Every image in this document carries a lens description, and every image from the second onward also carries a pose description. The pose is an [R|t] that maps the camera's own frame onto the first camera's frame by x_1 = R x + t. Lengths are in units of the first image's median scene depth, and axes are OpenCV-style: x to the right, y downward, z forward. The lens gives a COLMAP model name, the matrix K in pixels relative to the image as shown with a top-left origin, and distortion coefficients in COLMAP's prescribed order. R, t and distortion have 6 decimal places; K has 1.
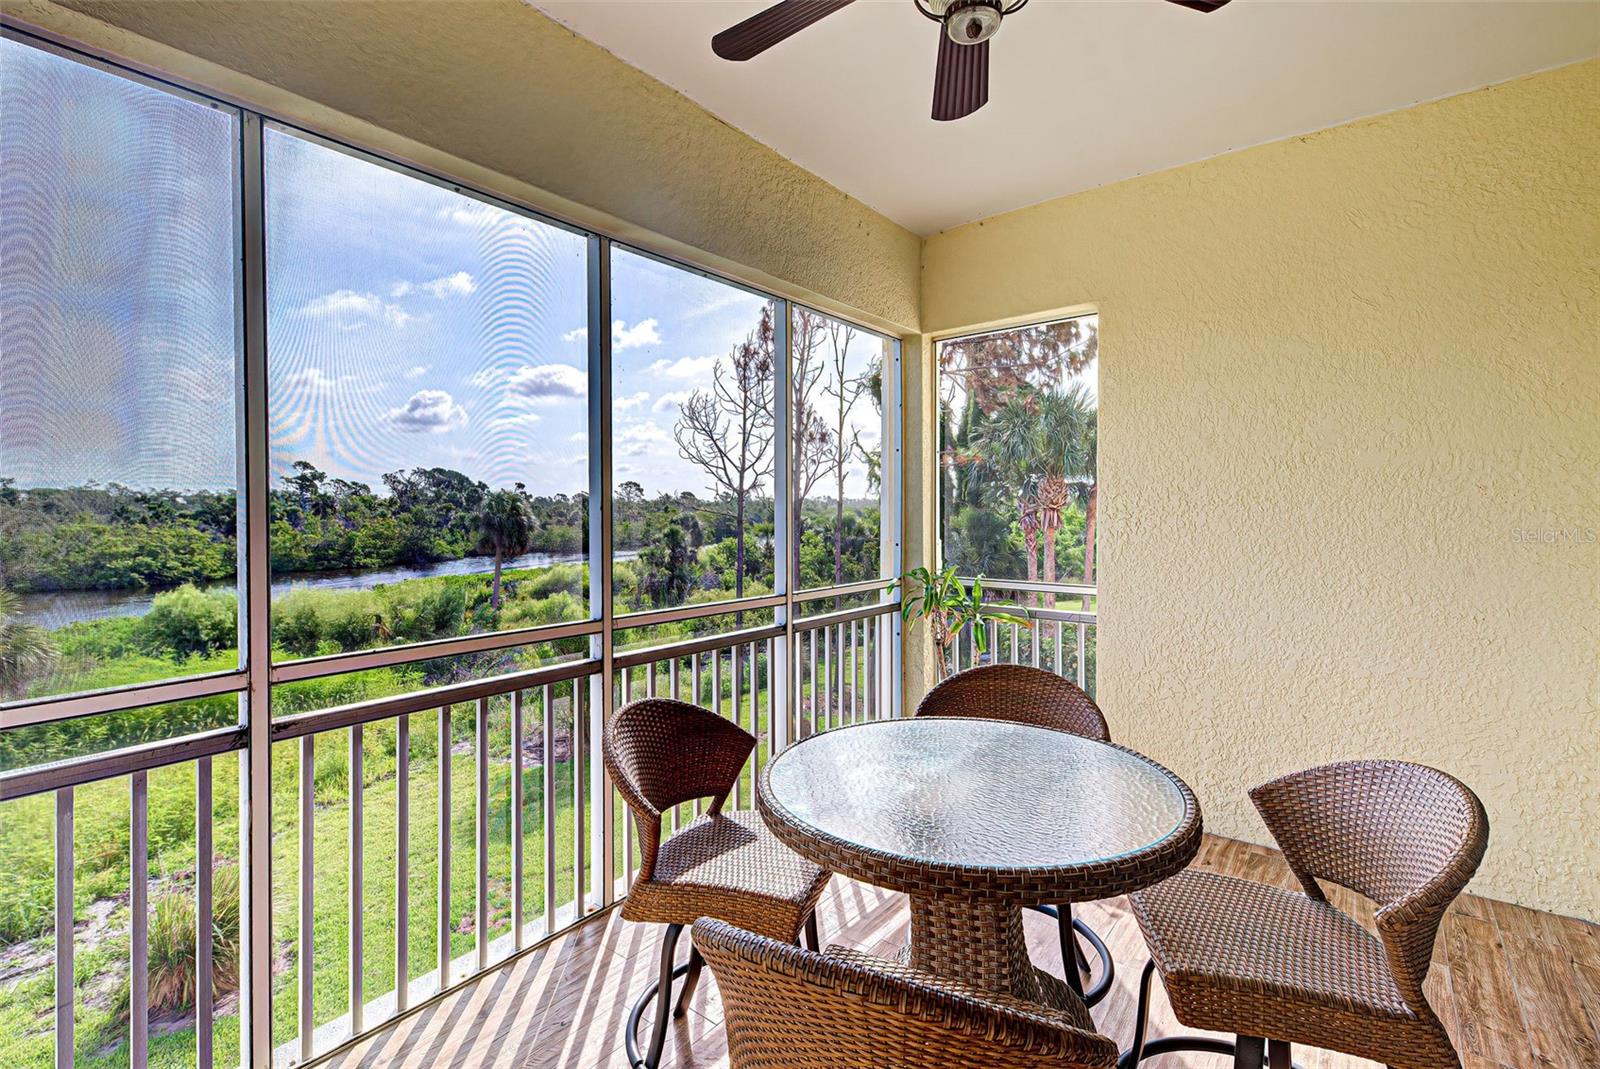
lens RADIAL K [[771.1, 0, 796.5], [0, 771.1, 515.7], [0, 0, 1]] dist [0.021489, -0.005637]
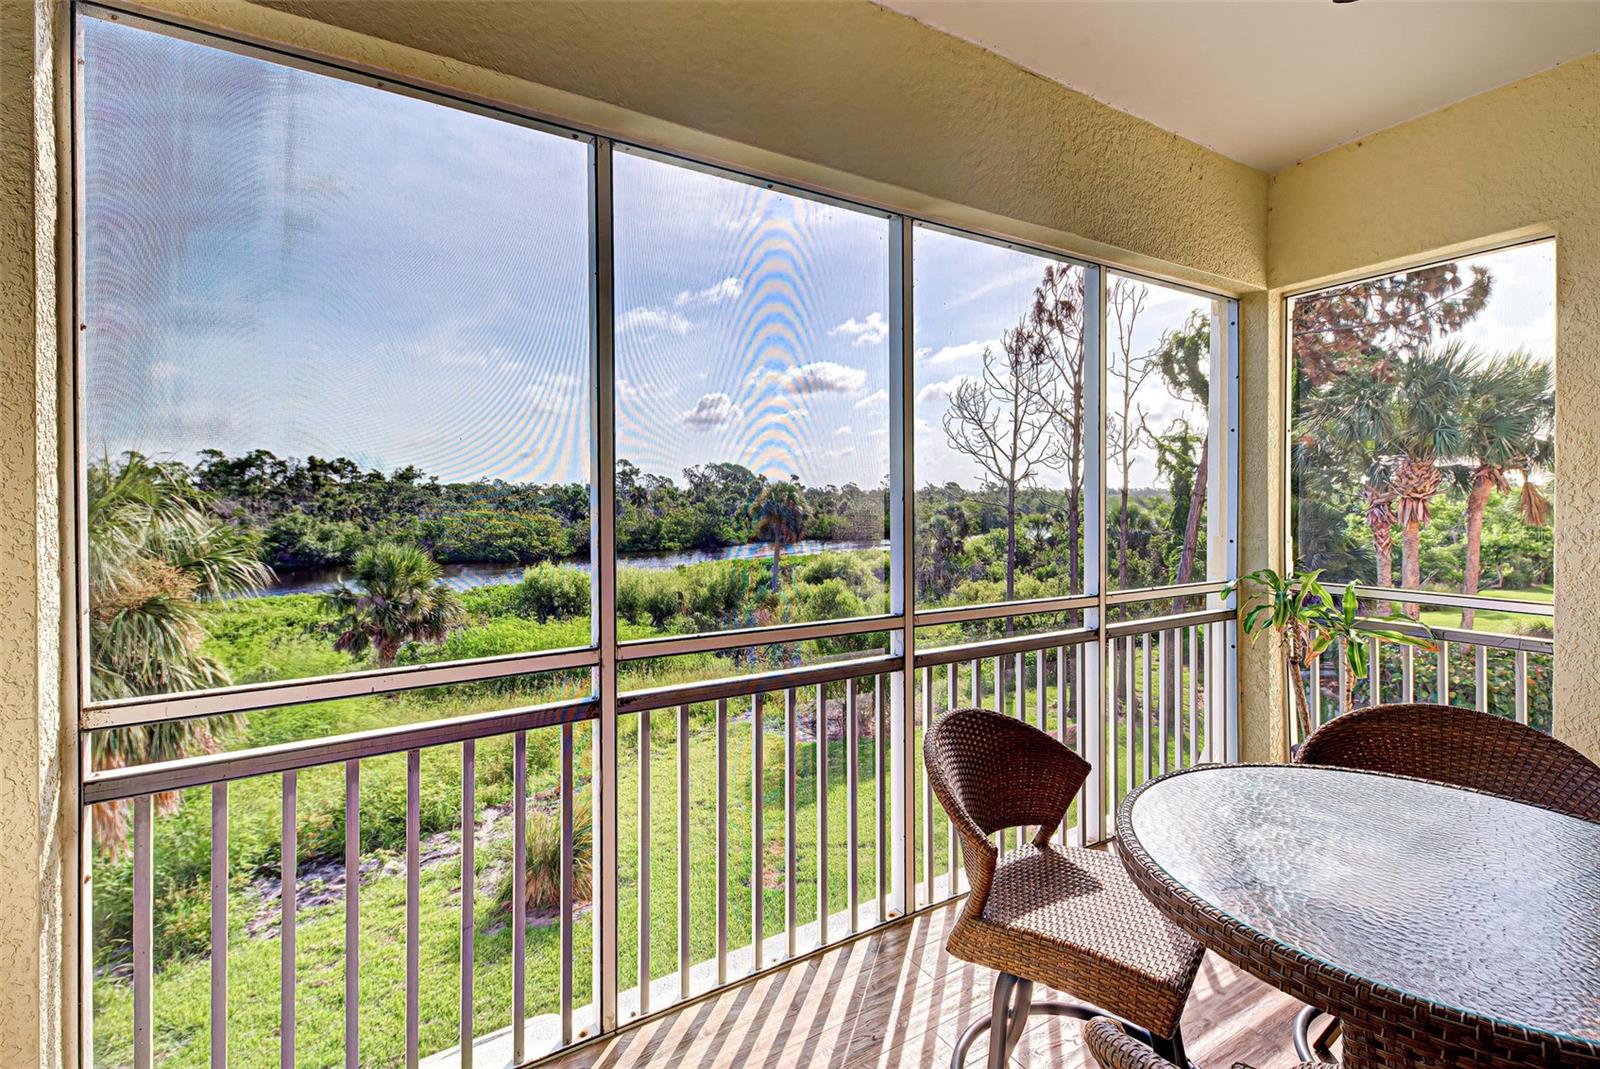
lens RADIAL K [[751.9, 0, 772.6], [0, 751.9, 504.8], [0, 0, 1]] dist [0.019696, -0.005881]
pose [[0.932968, 0.001995, -0.359953, -0.012771], [-0.002331, 0.999997, -0.000500, -0.000325], [0.359951, 0.001305, 0.932970, 0.013063]]
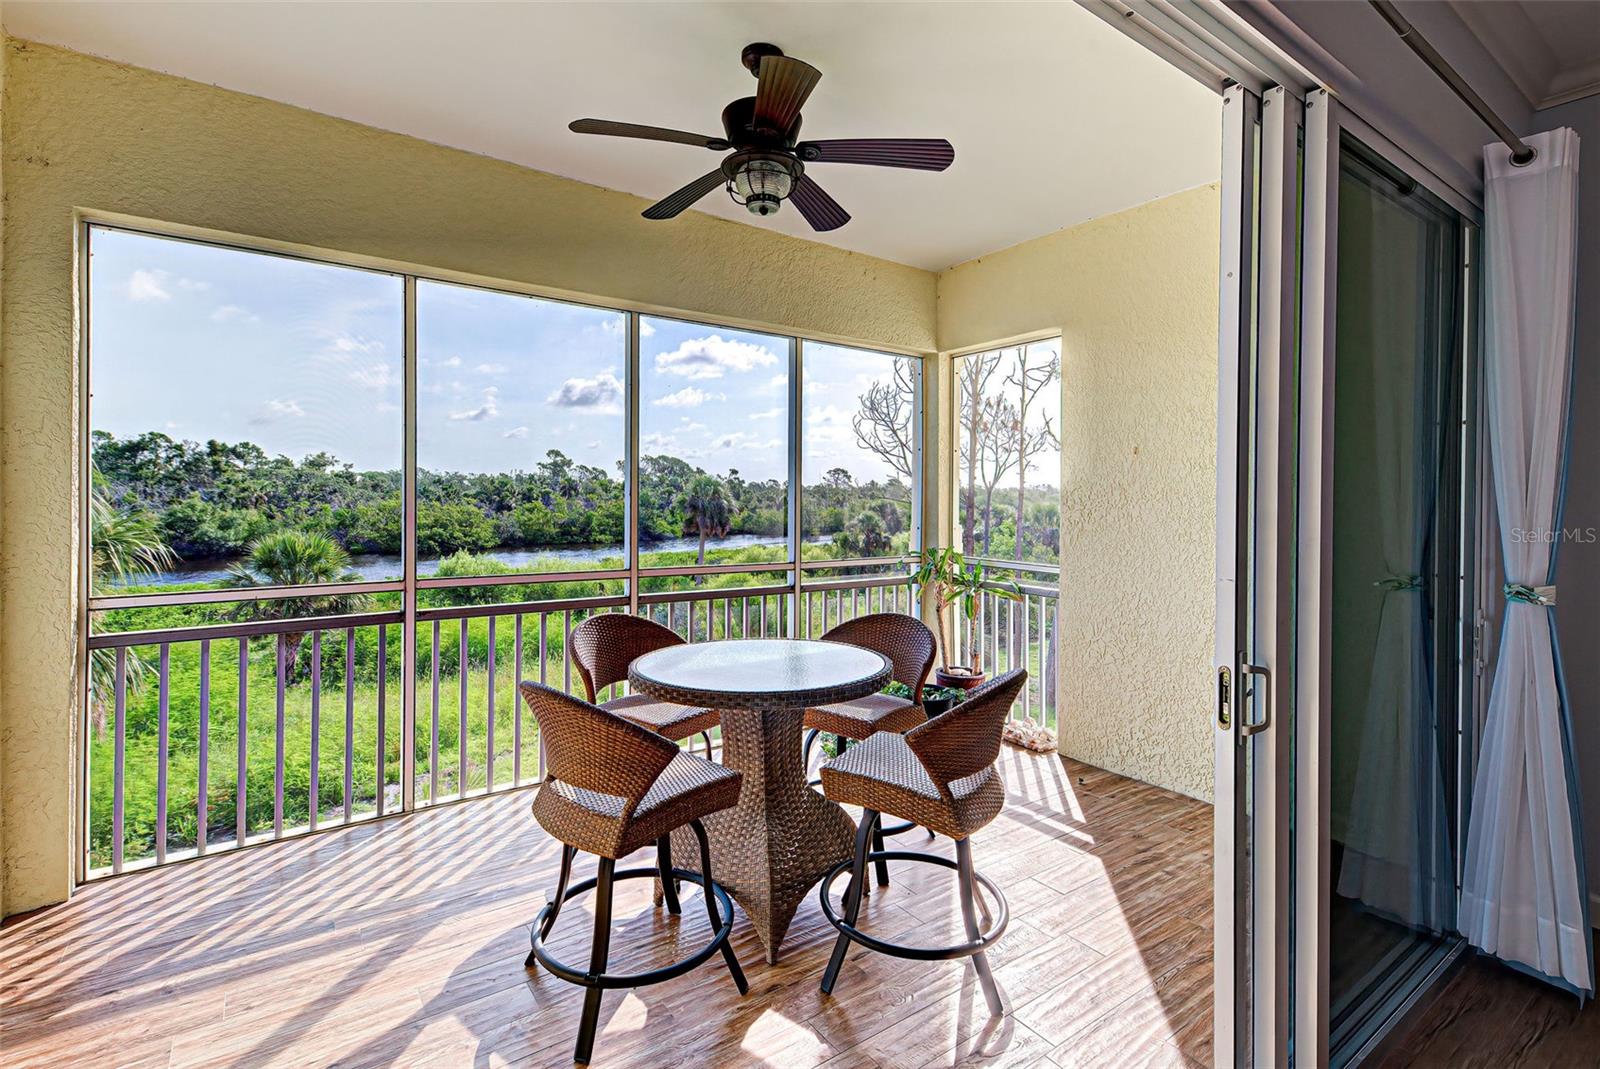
lens RADIAL K [[804.2, 0, 826.5], [0, 804.2, 506.5], [0, 0, 1]] dist [0.022452, -0.007465]
pose [[0.964688, 0.018629, -0.262734, 0.099329], [-0.017488, 0.999825, 0.006680, -0.000697], [0.262812, -0.001850, 0.964845, -0.075870]]
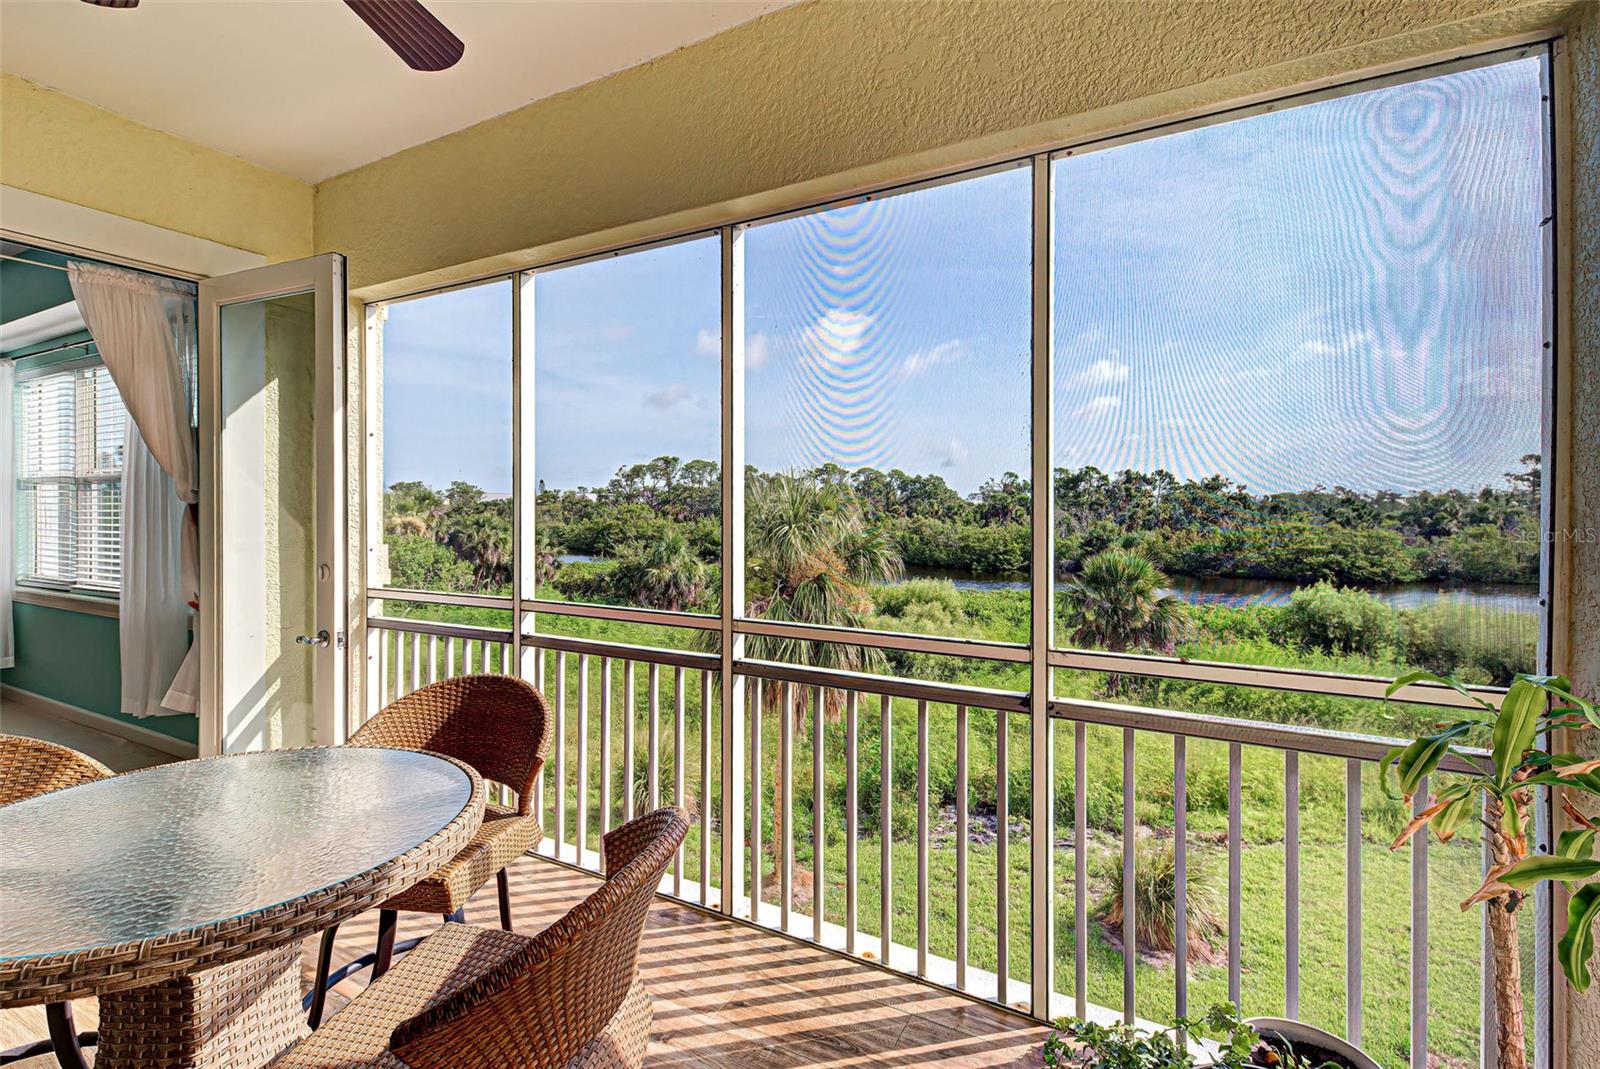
lens RADIAL K [[767.8, 0, 830.7], [0, 767.8, 516.9], [0, 0, 1]] dist [0.022373, -0.000087]
pose [[0.127252, 0.009797, -0.991822, 0.140048], [-0.011302, 0.999901, 0.008427, -0.000366], [0.991806, 0.010137, 0.127350, 0.191893]]
